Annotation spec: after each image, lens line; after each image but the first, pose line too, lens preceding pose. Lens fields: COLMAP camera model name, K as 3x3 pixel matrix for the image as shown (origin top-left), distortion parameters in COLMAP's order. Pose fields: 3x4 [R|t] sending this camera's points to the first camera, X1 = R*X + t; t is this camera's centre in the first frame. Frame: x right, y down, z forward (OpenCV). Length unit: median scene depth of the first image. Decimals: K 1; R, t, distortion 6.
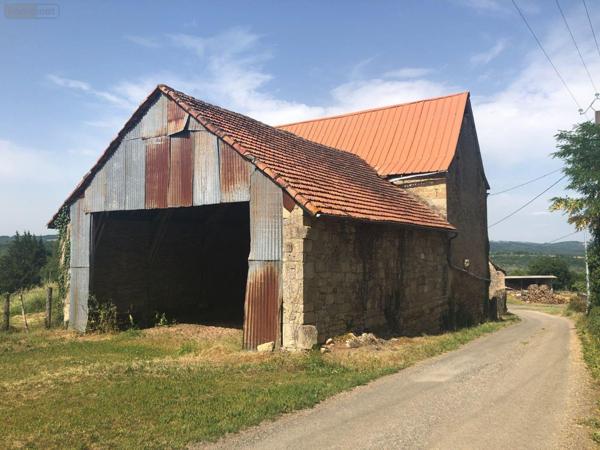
lens RADIAL K [[505.0, 0, 298.6], [0, 505.0, 224.7], [0, 0, 1]] dist [0.050116, -0.055550]
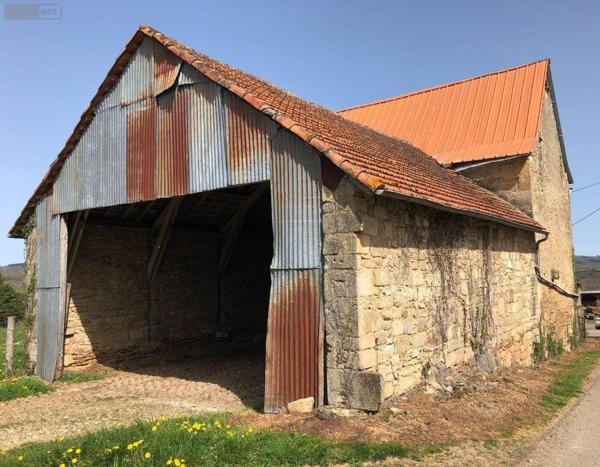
lens RADIAL K [[526.9, 0, 301.6], [0, 526.9, 234.3], [0, 0, 1]] dist [0.046472, 0.008819]
pose [[0.997708, -0.028927, -0.061177, -0.015112], [0.027960, 0.999471, -0.016601, 0.031922], [0.061624, 0.014852, 0.997989, 0.280563]]
